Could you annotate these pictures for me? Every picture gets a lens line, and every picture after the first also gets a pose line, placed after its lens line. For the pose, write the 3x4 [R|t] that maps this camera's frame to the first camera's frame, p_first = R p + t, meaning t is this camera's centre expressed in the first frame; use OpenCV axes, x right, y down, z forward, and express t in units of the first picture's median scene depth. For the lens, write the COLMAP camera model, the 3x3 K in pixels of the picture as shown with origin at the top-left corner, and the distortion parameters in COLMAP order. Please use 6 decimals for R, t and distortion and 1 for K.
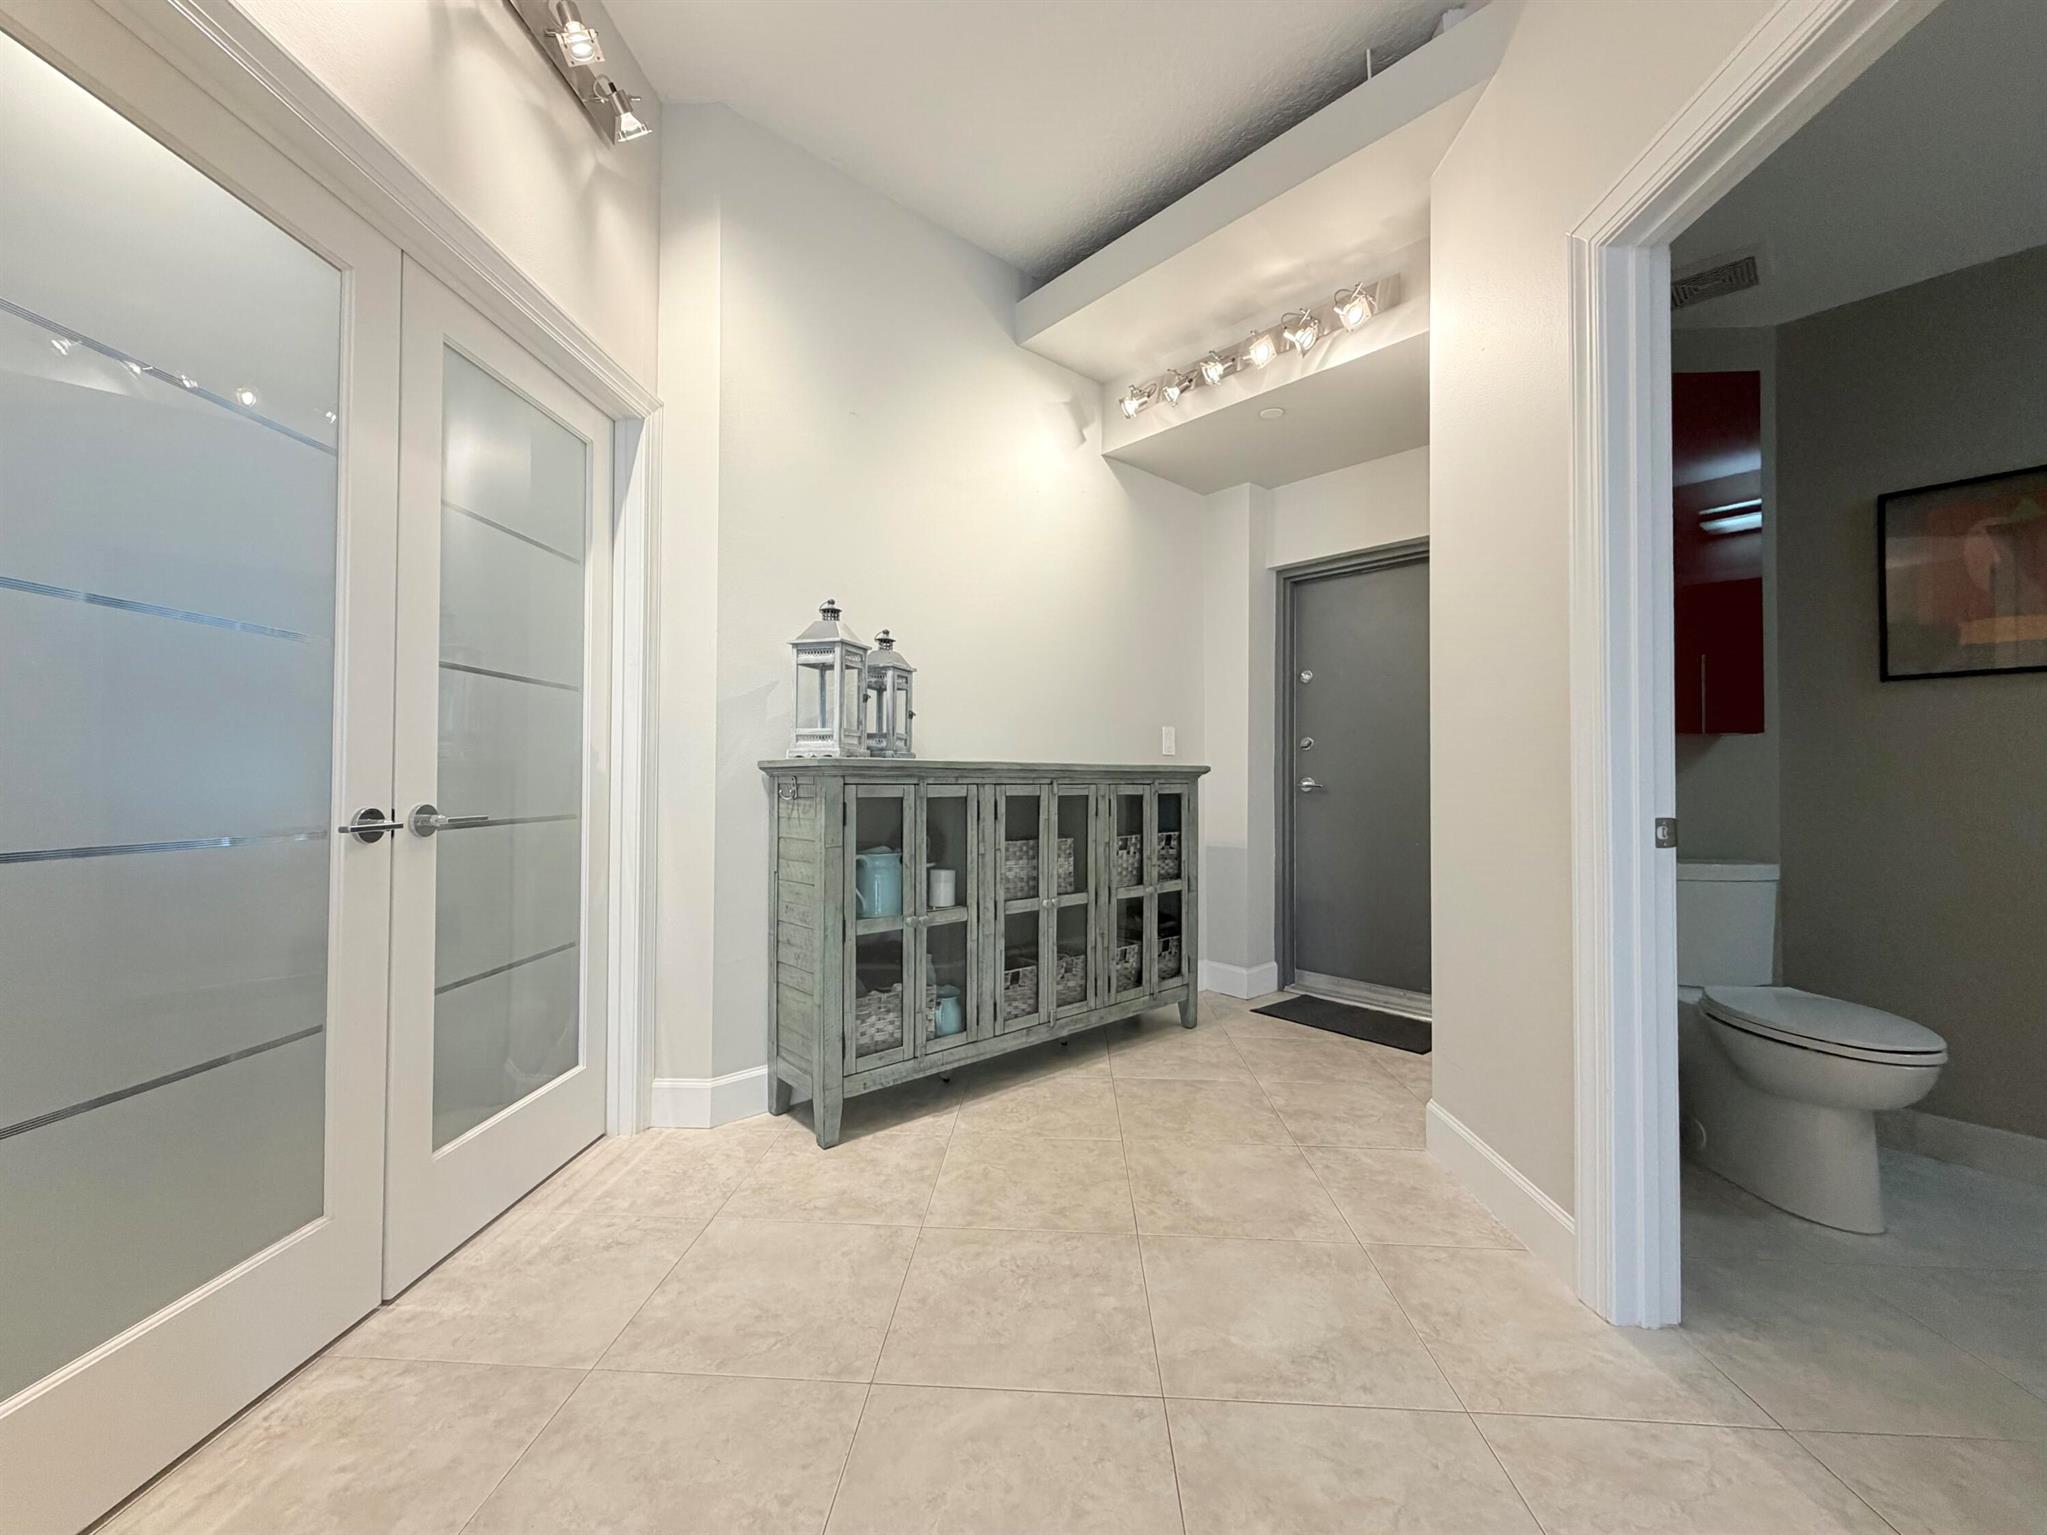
lens RADIAL K [[831.3, 0, 1017.4], [0, 831.3, 766.6], [0, 0, 1]] dist [0.002823, 0.000228]
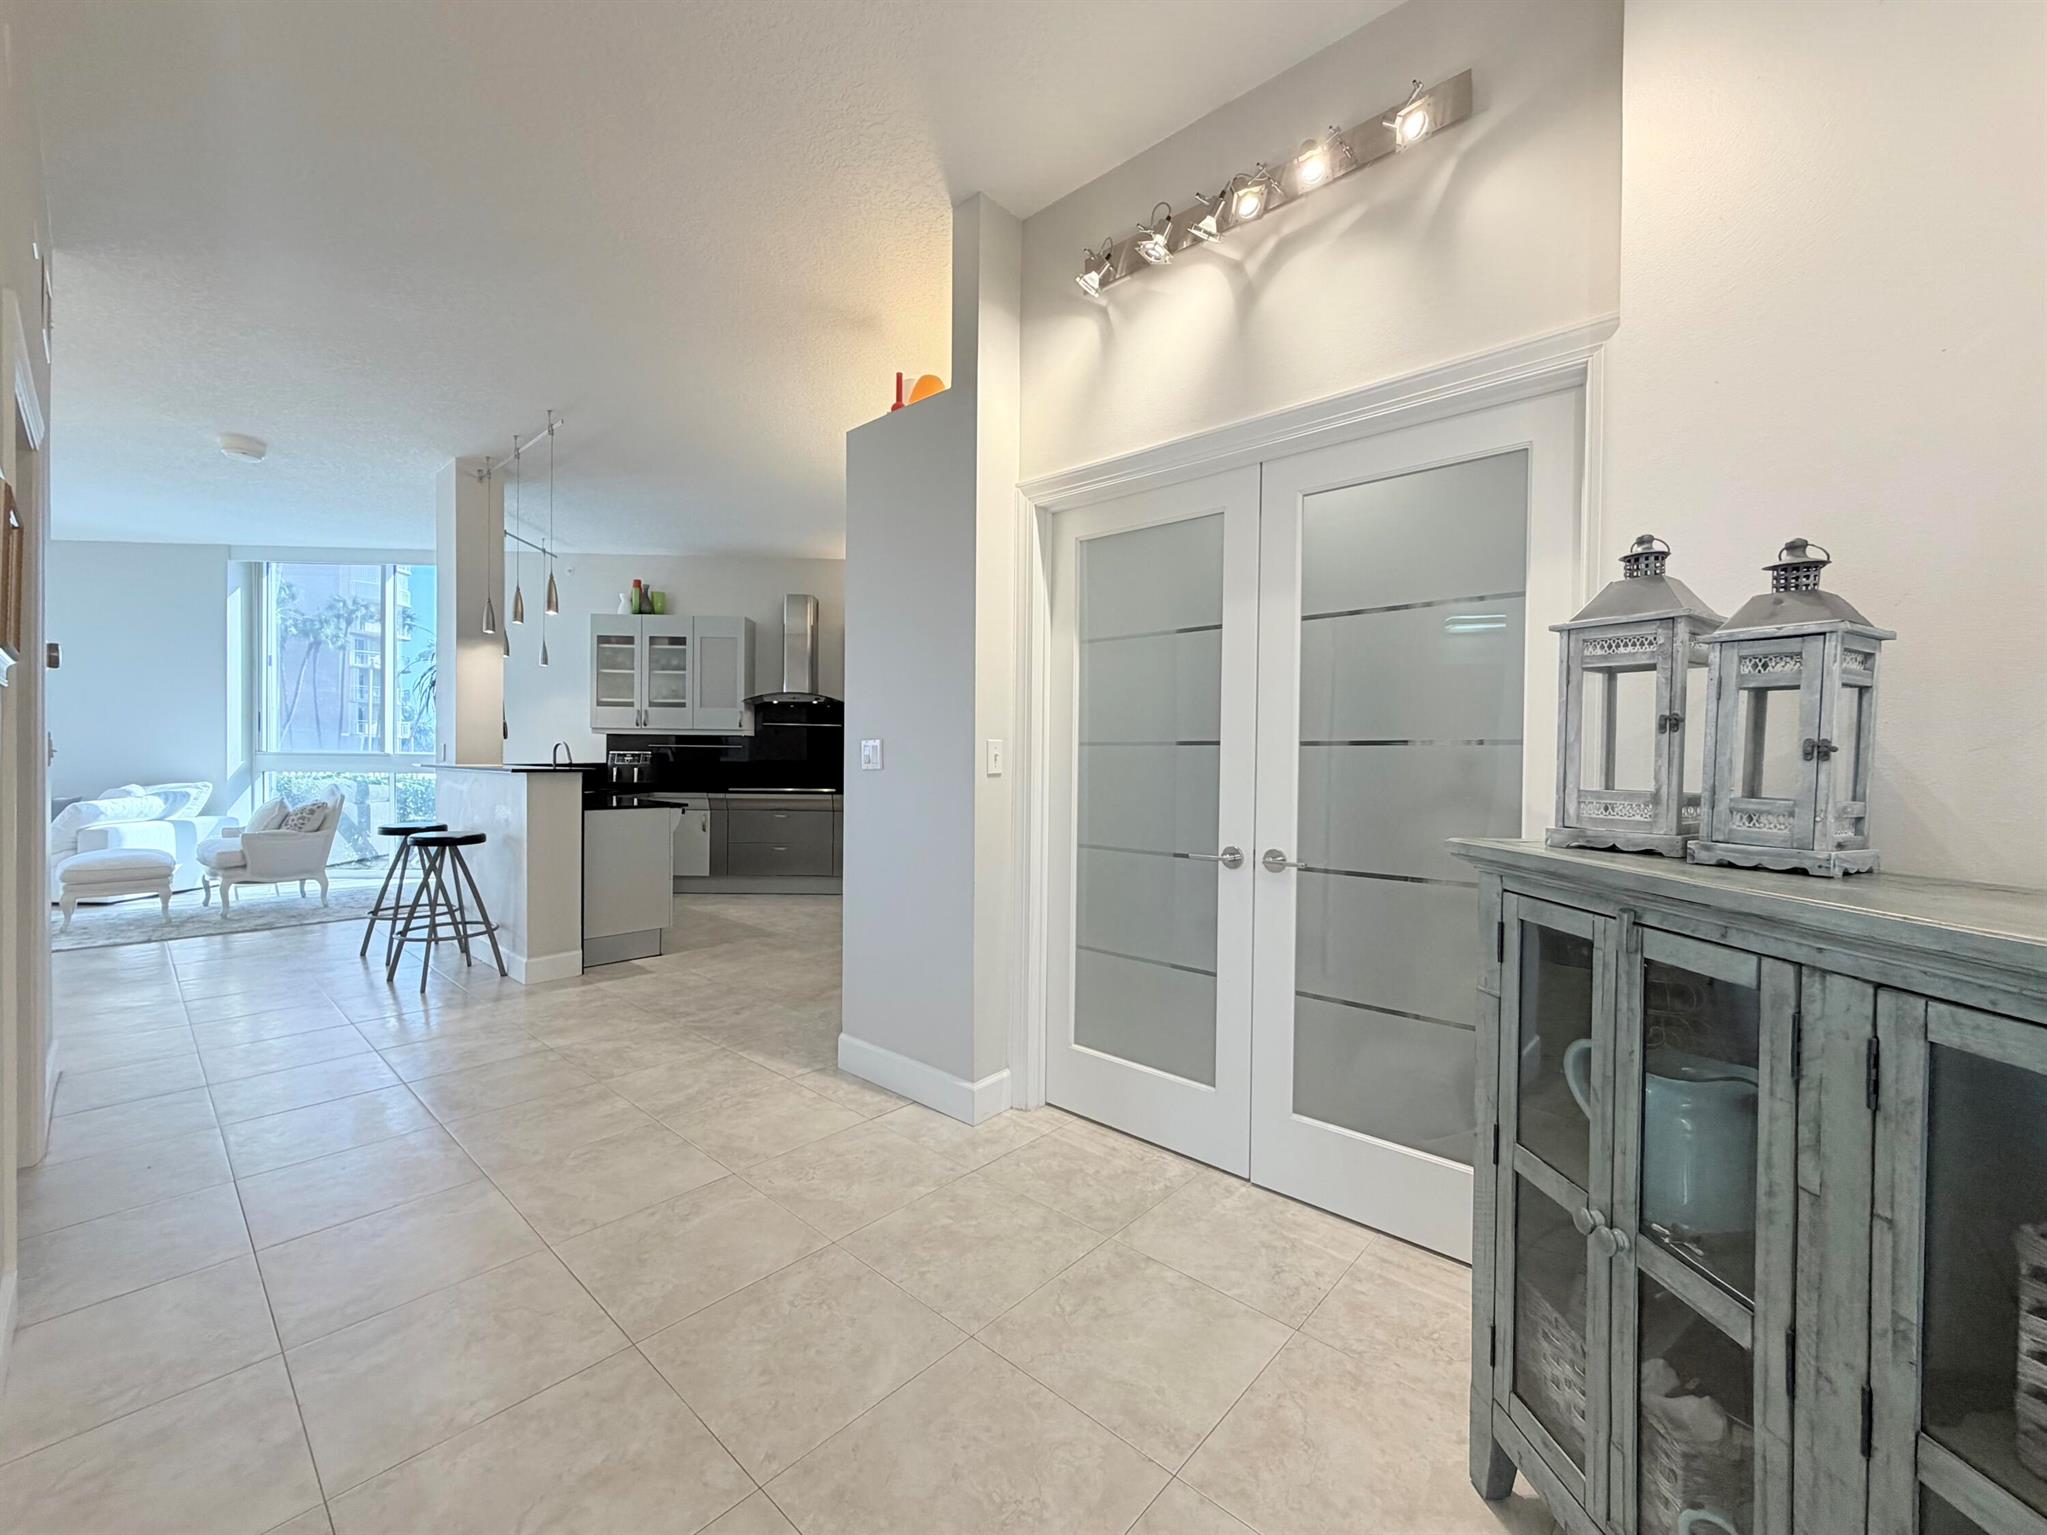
lens RADIAL K [[831.3, 0, 1017.4], [0, 831.3, 766.6], [0, 0, 1]] dist [0.002823, 0.000228]
pose [[-0.632984, -0.004059, -0.774154, 0.602725], [-0.002378, 0.999992, -0.003299, -0.082366], [0.774161, -0.000248, -0.632988, 1.489961]]
